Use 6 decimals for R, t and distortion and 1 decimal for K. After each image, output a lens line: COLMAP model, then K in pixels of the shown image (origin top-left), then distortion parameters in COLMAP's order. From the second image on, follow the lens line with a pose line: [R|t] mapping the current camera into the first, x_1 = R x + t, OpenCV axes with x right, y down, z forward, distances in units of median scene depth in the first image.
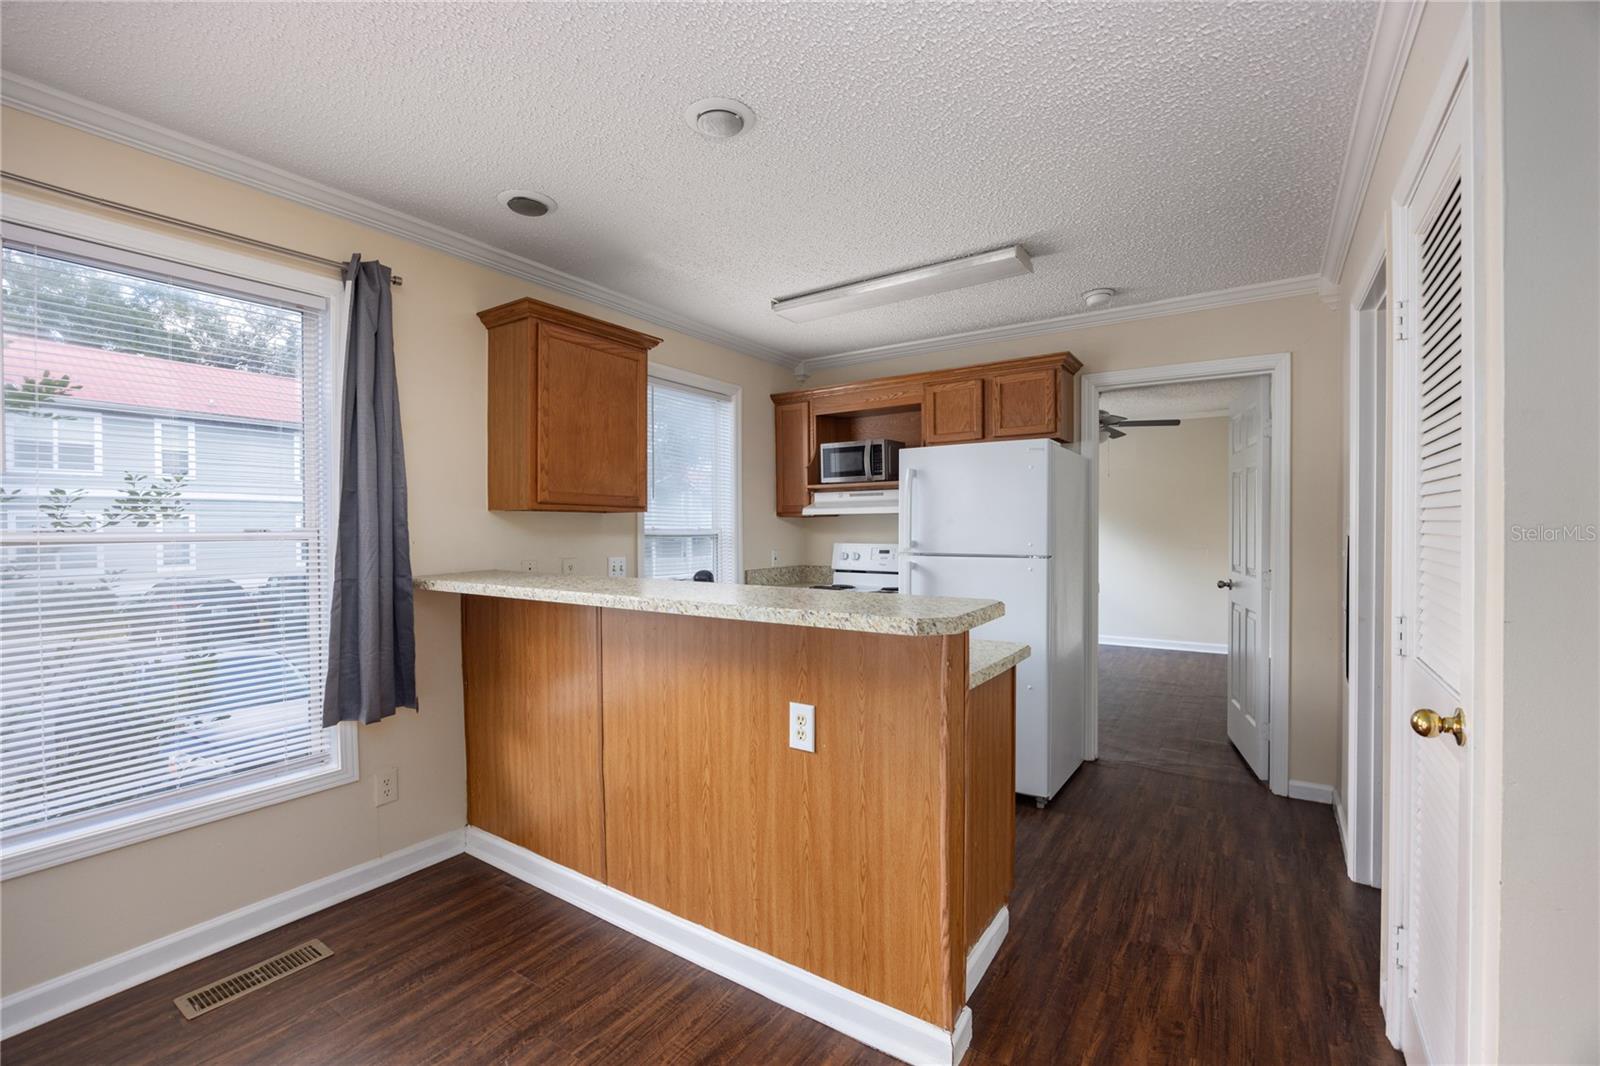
lens RADIAL K [[680.7, 0, 799.0], [0, 680.7, 535.3], [0, 0, 1]] dist [-0.008848, -0.000865]
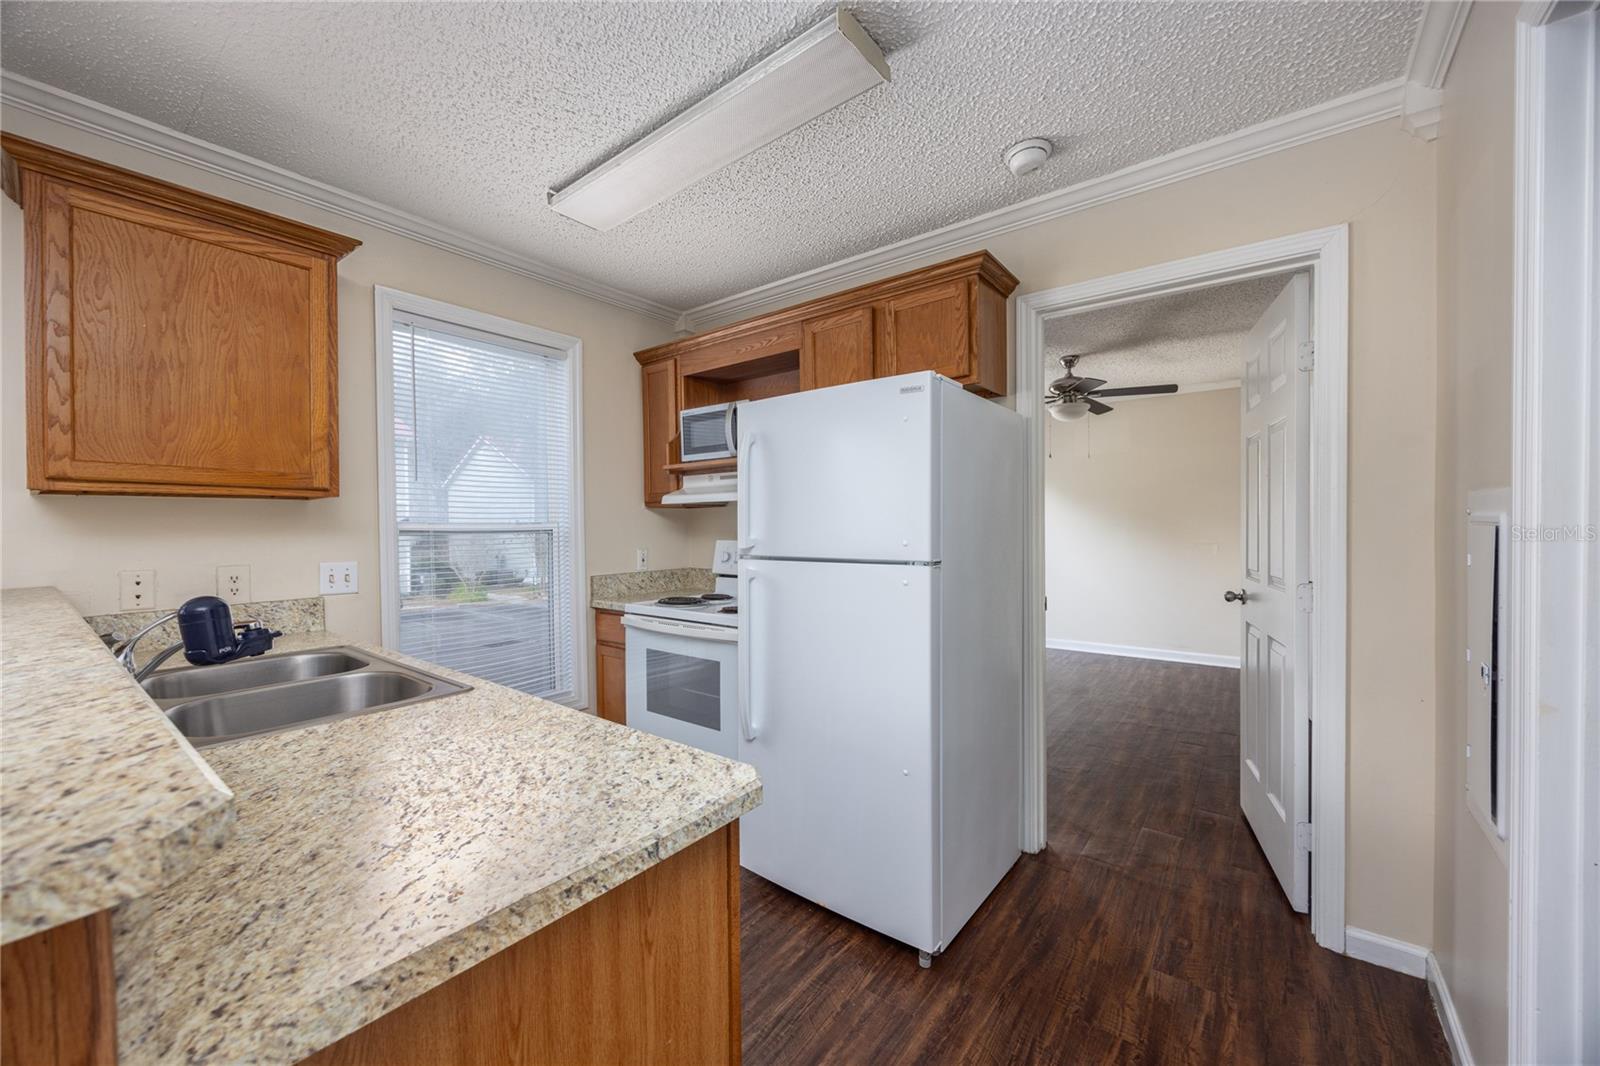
lens RADIAL K [[610.2, 0, 796.4], [0, 610.2, 533.6], [0, 0, 1]] dist [-0.001245, 0.000319]
pose [[0.997797, -0.004541, -0.066189, 0.281935], [0.004801, 0.999981, 0.003772, 0.001971], [0.066171, -0.004081, 0.997800, 0.443712]]
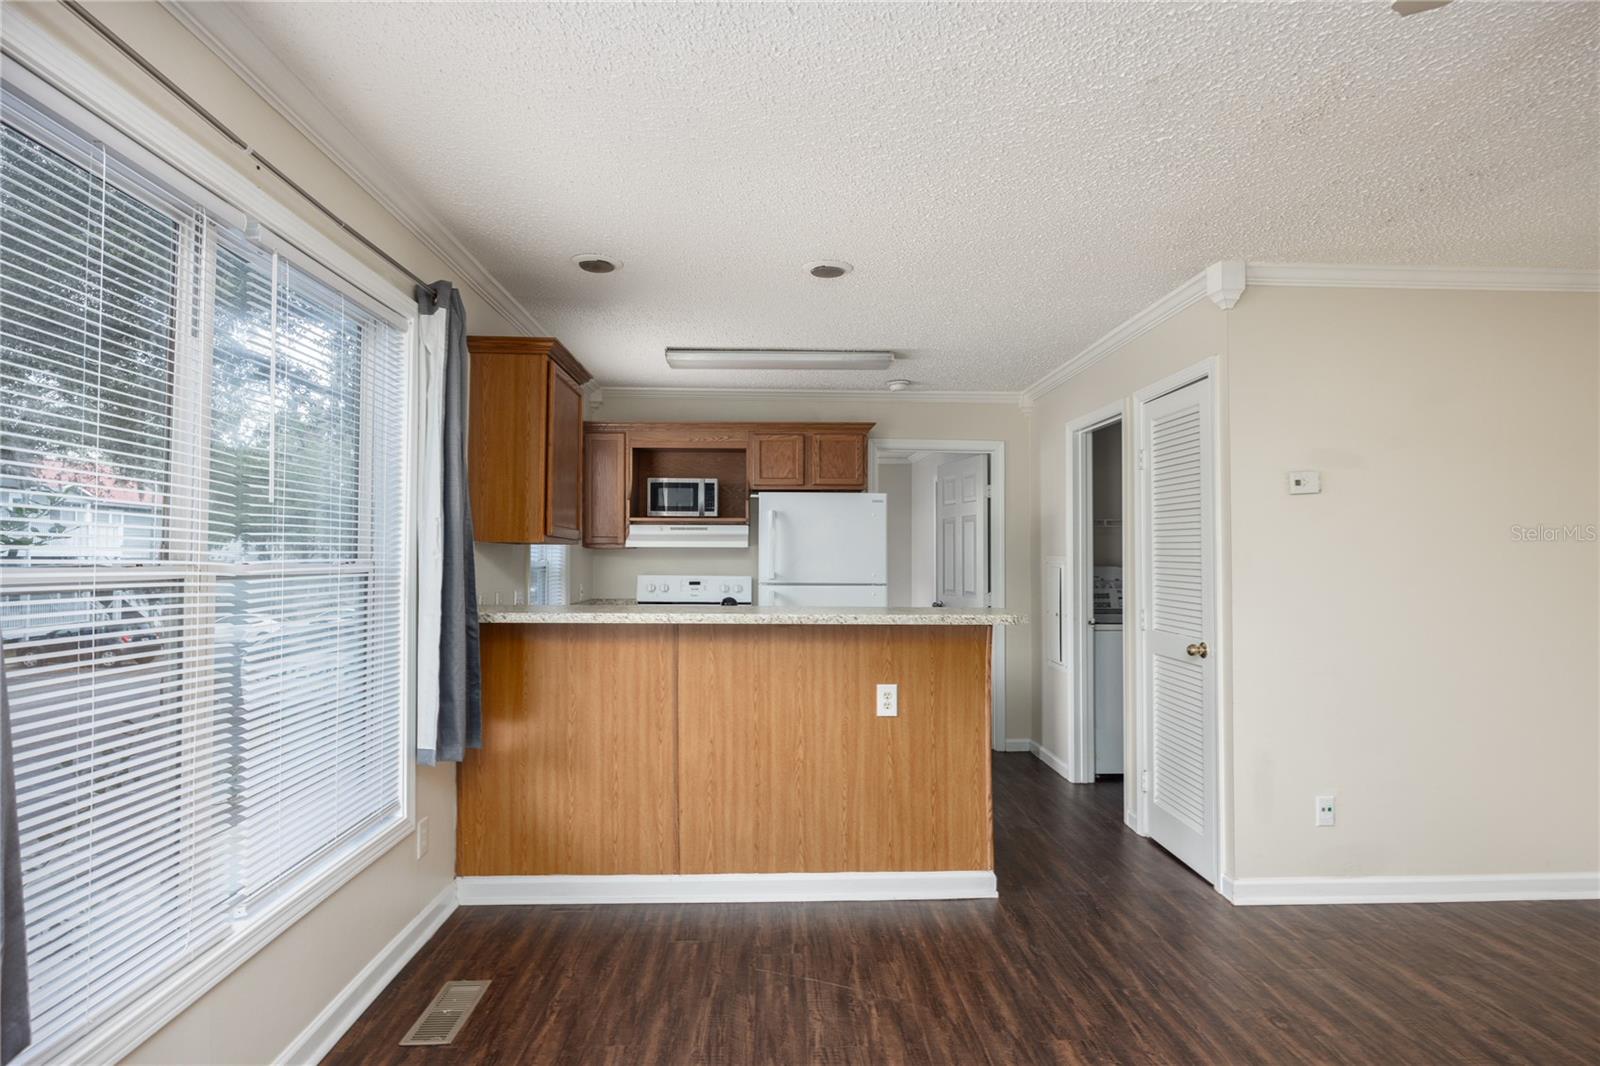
lens RADIAL K [[858.6, 0, 796.9], [0, 858.6, 530.2], [0, 0, 1]] dist [0.000105, 0.000195]
pose [[0.808313, 0.025328, 0.588209, -0.739964], [-0.000907, 0.999127, -0.041774, -0.002910], [-0.588753, 0.033233, 0.807630, -0.227457]]
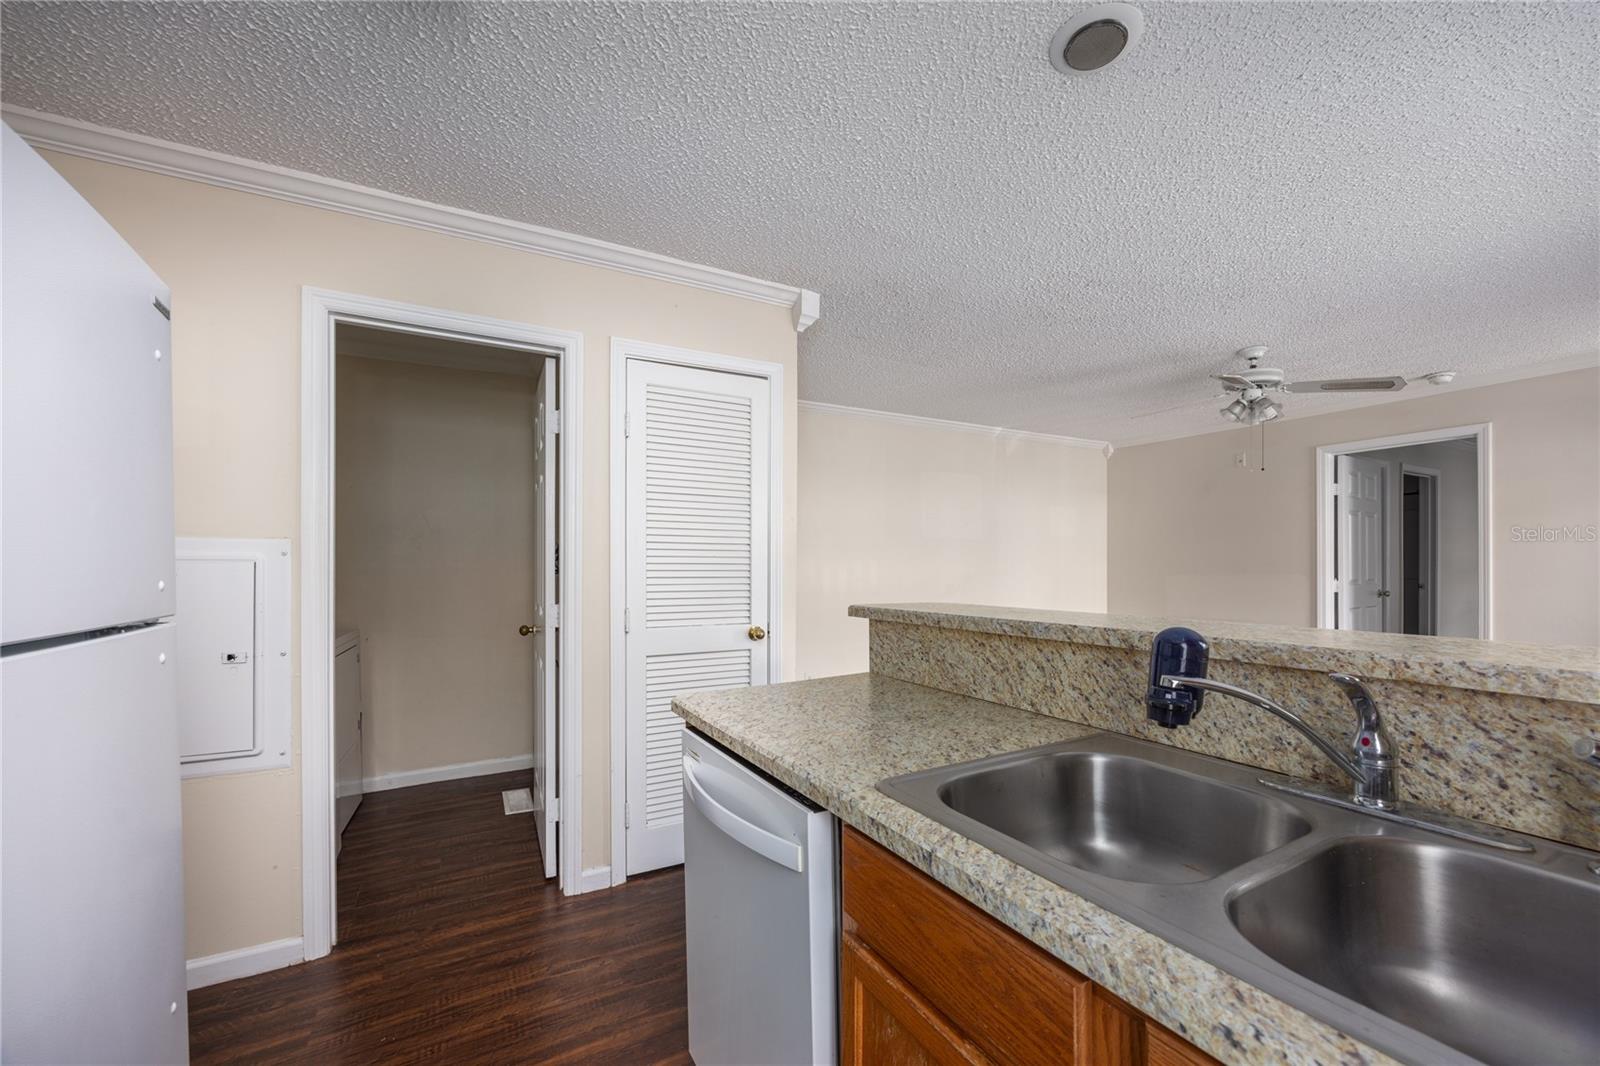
lens RADIAL K [[610.2, 0, 803.3], [0, 610.2, 565.7], [0, 0, 1]] dist [-0.001245, 0.000319]
pose [[-0.894752, 0.010988, 0.446428, -0.082368], [0.018293, 0.999760, 0.012057, 0.004116], [-0.446189, 0.018955, -0.894738, 1.145424]]
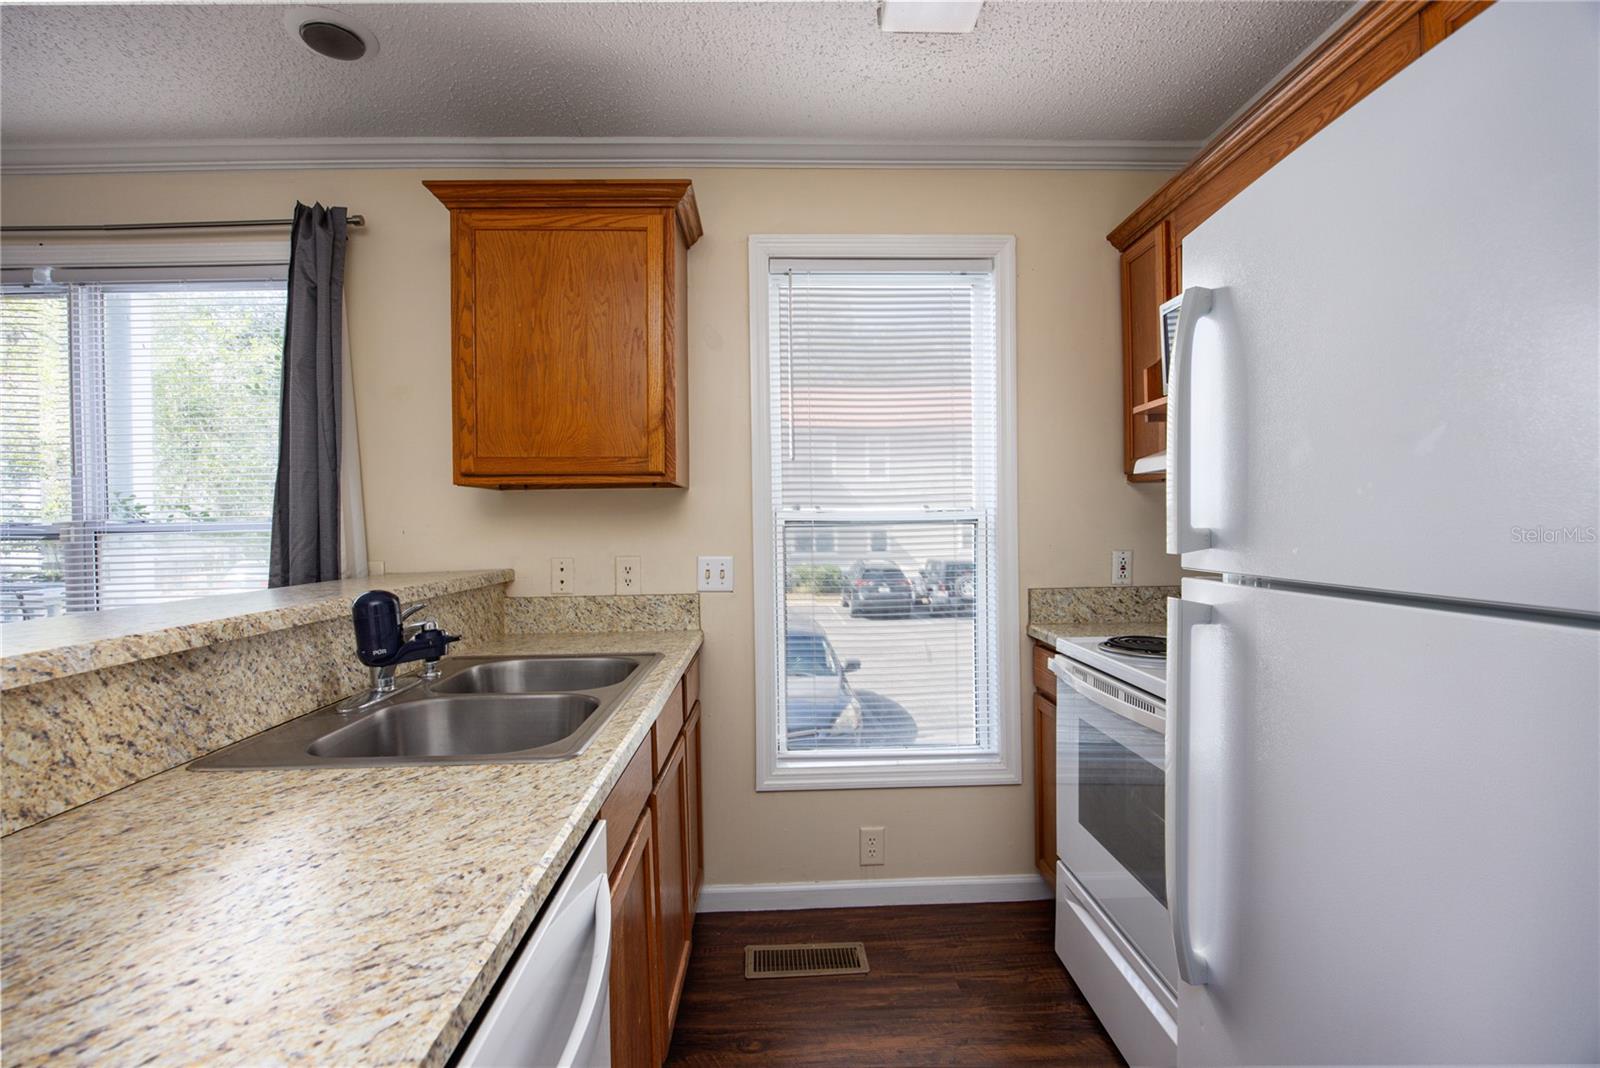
lens RADIAL K [[698.2, 0, 802.4], [0, 698.2, 533.2], [0, 0, 1]] dist [-0.009792, 0.000167]
pose [[0.587105, 0.003072, -0.809505, 0.347987], [0.004354, 0.999966, 0.006952, 0.007027], [0.809499, -0.007606, 0.587072, 0.764012]]
